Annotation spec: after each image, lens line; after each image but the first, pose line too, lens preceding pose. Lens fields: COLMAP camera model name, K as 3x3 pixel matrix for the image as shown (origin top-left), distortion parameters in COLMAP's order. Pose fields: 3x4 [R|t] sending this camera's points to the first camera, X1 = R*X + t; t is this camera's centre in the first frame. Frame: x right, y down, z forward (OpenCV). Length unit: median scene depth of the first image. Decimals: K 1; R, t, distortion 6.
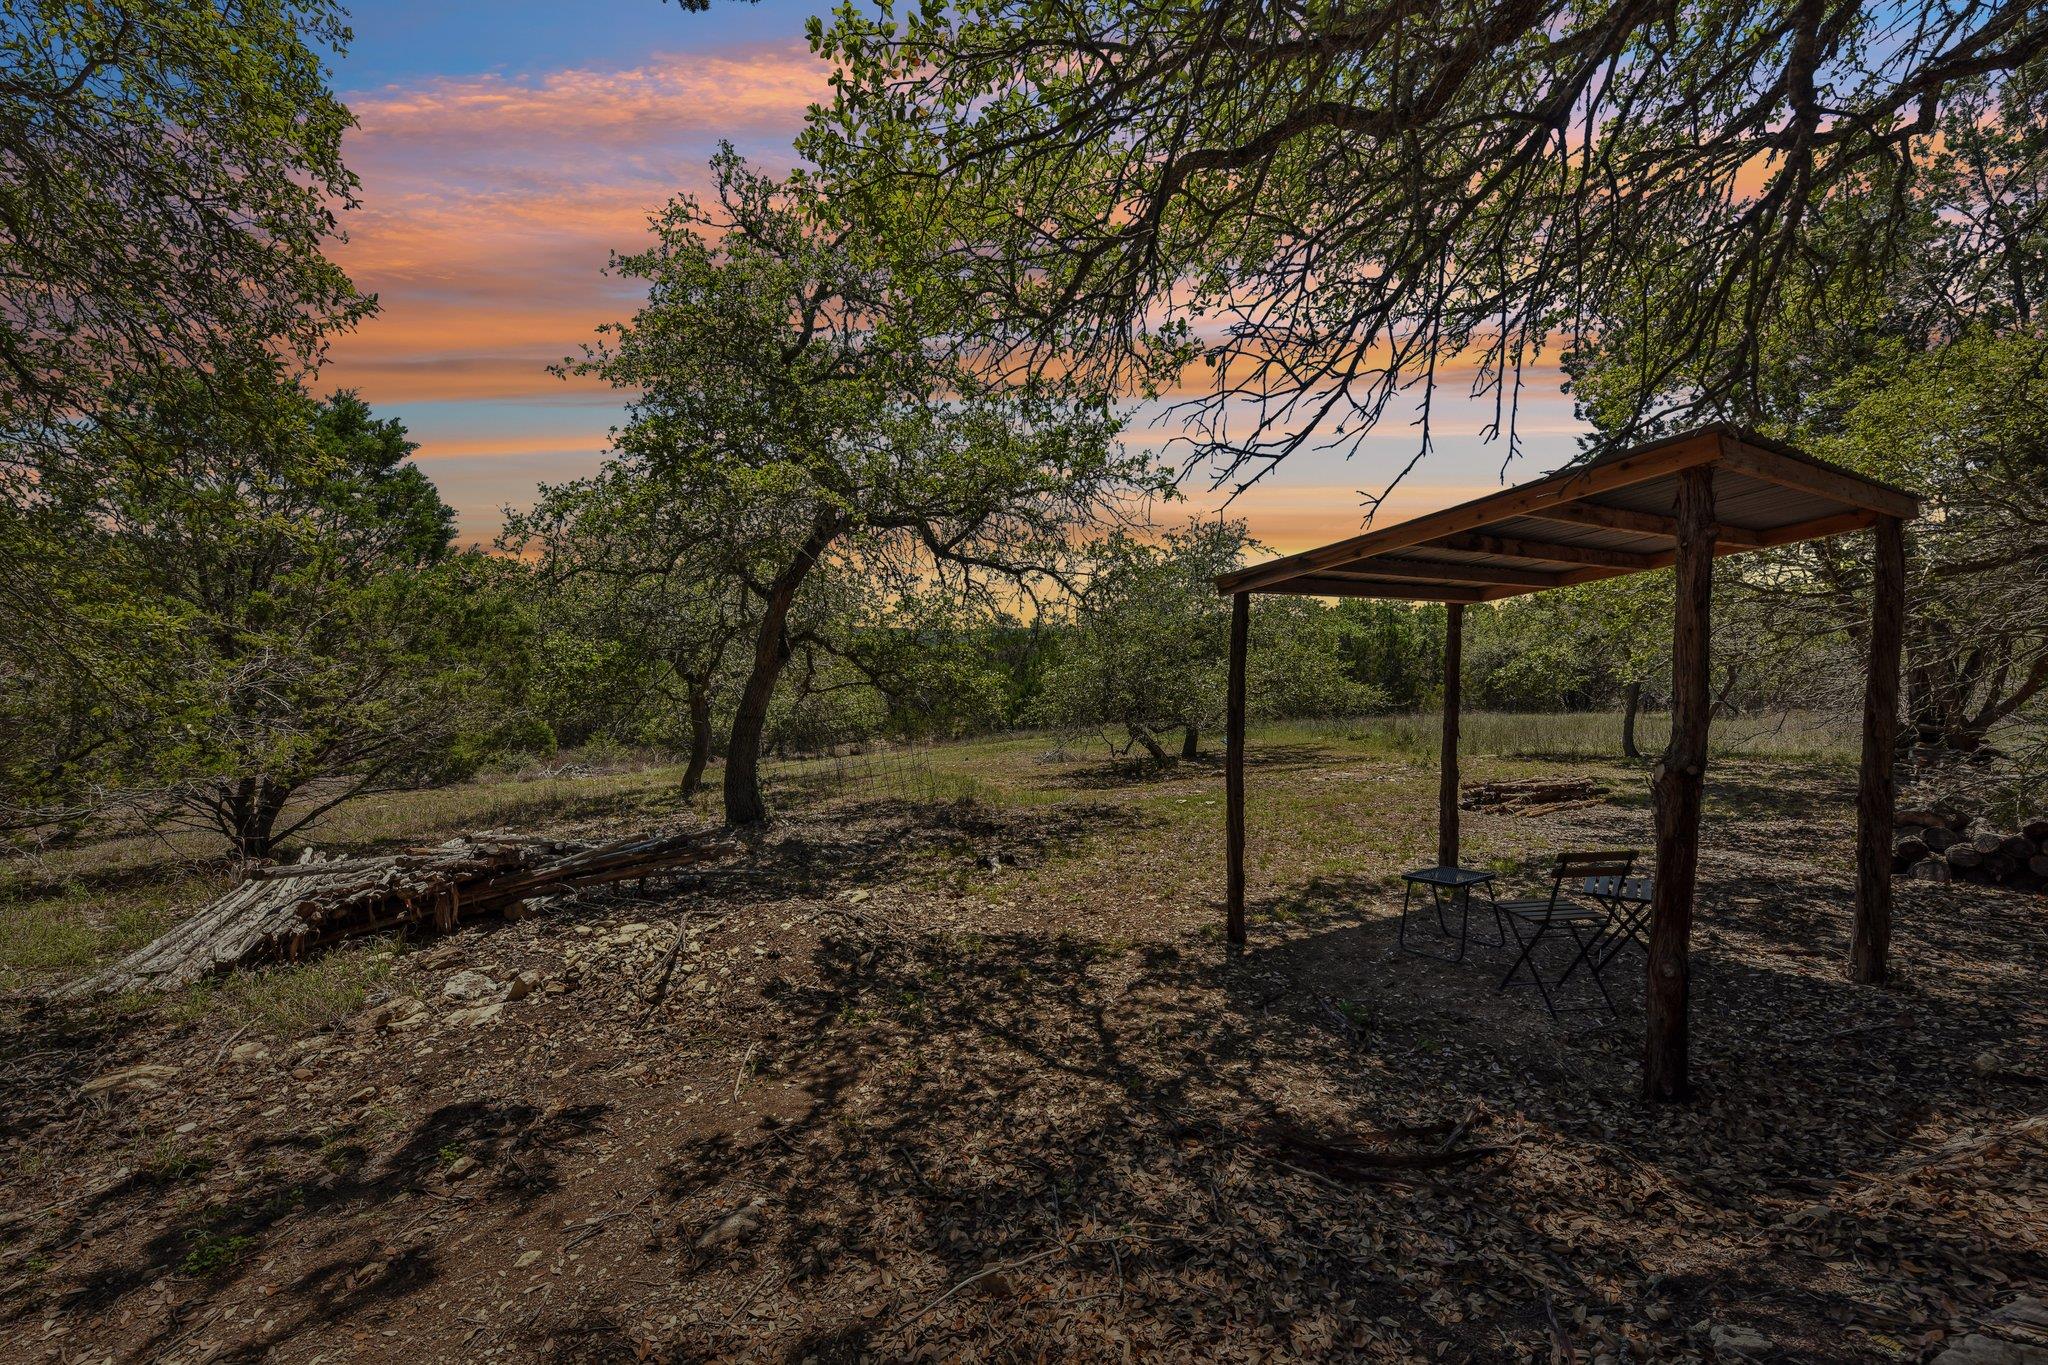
lens RADIAL K [[811.6, 0, 1022.0], [0, 811.6, 680.0], [0, 0, 1]] dist [0.002339, -0.000967]
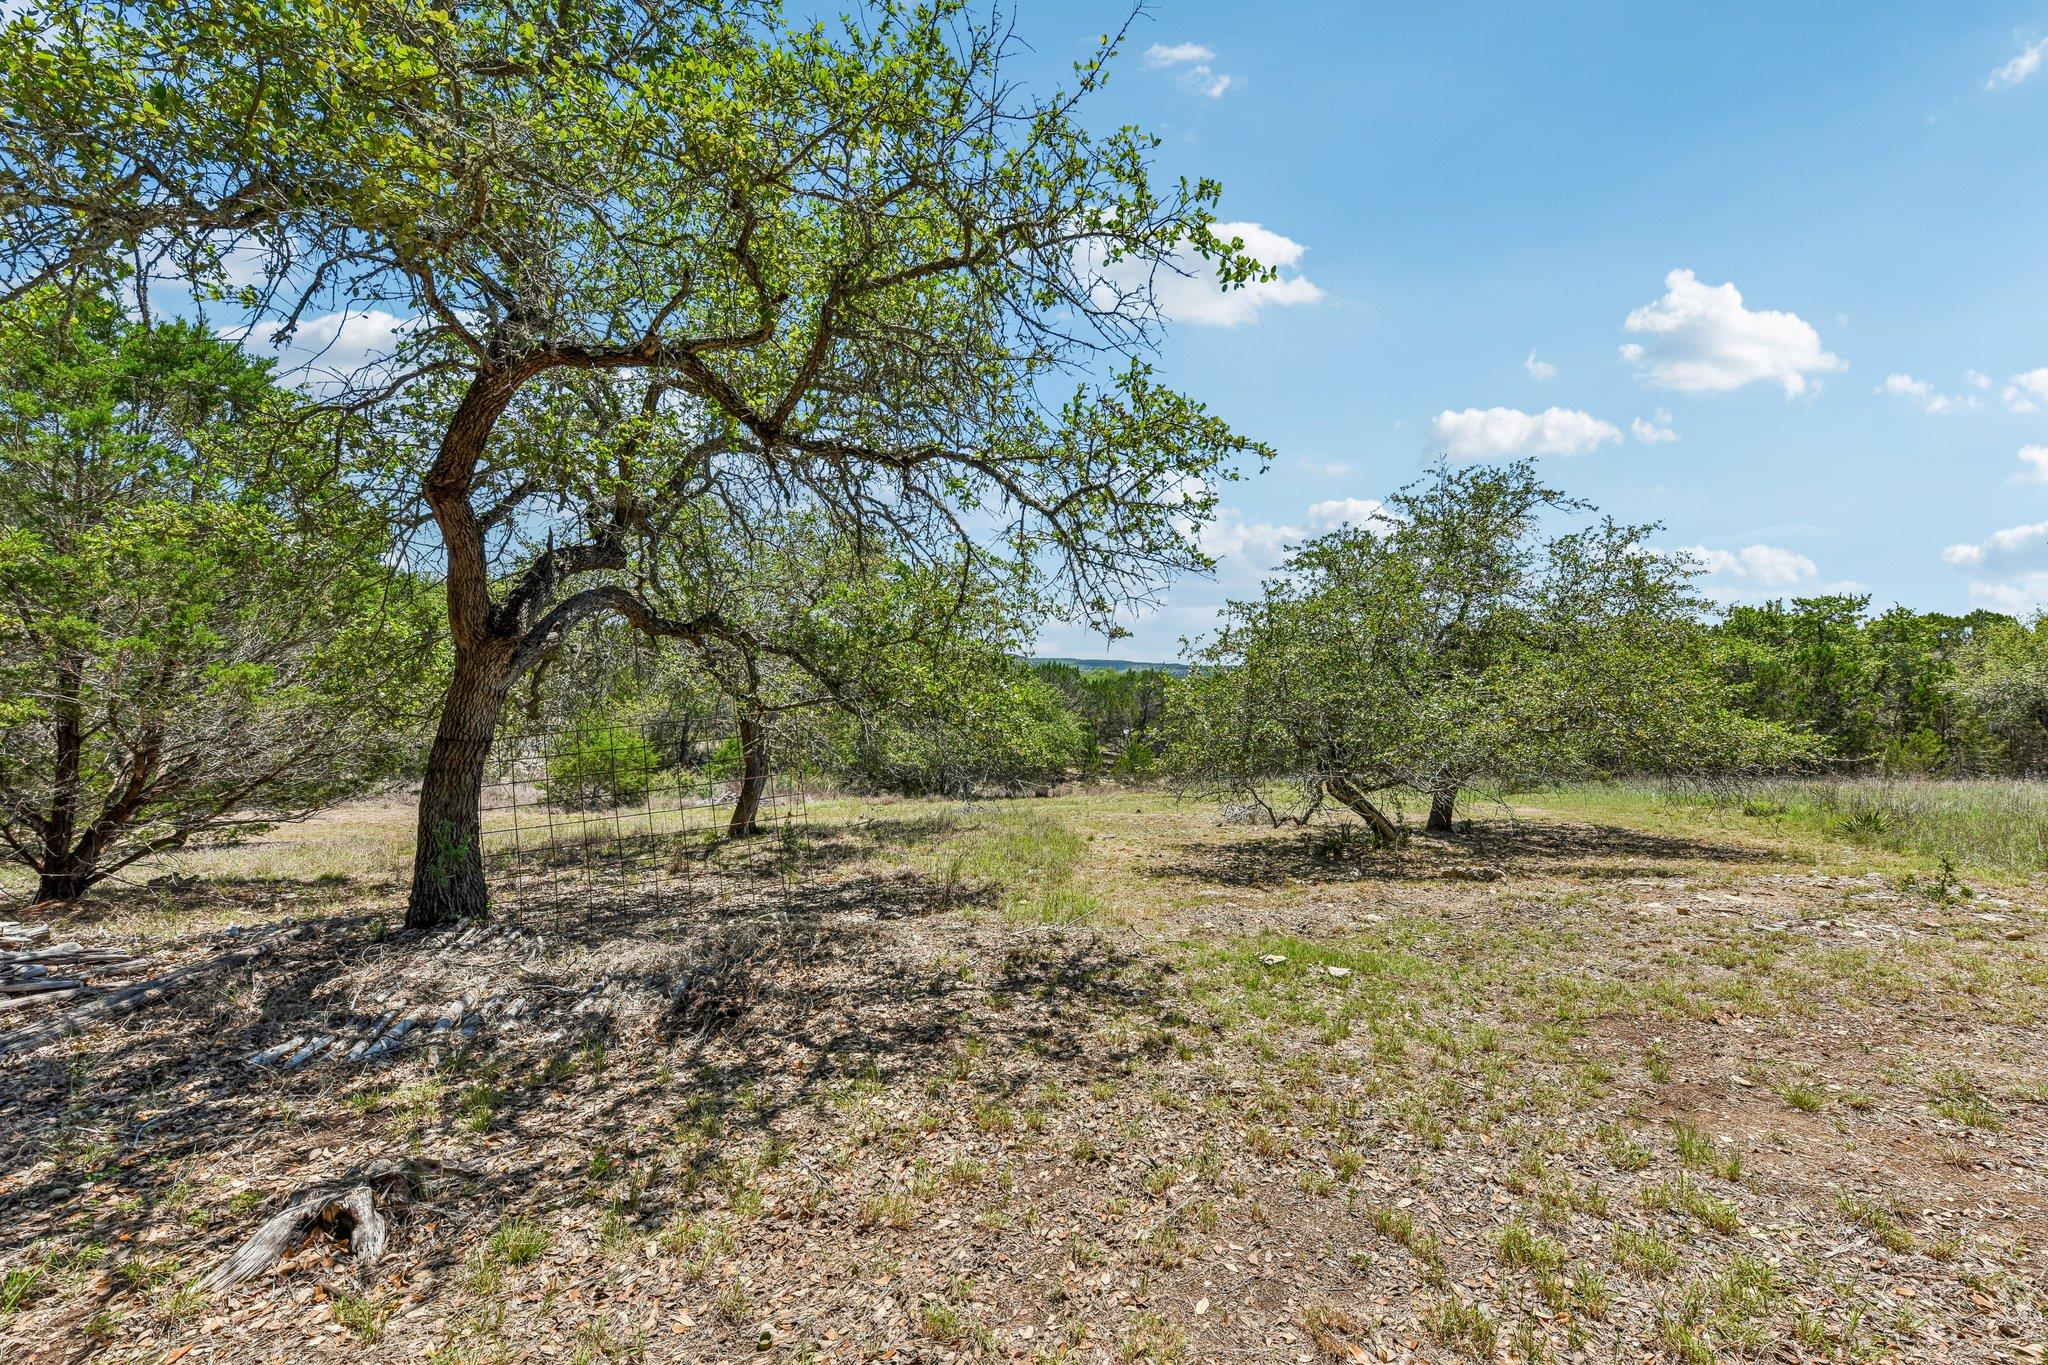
lens RADIAL K [[811.6, 0, 1026.3], [0, 811.6, 684.9], [0, 0, 1]] dist [0.002339, -0.000967]
pose [[0.941226, -0.001115, -0.337774, 0.115308], [-0.014394, 0.998954, -0.043407, 0.011608], [0.337469, 0.045718, 0.940226, 0.273249]]
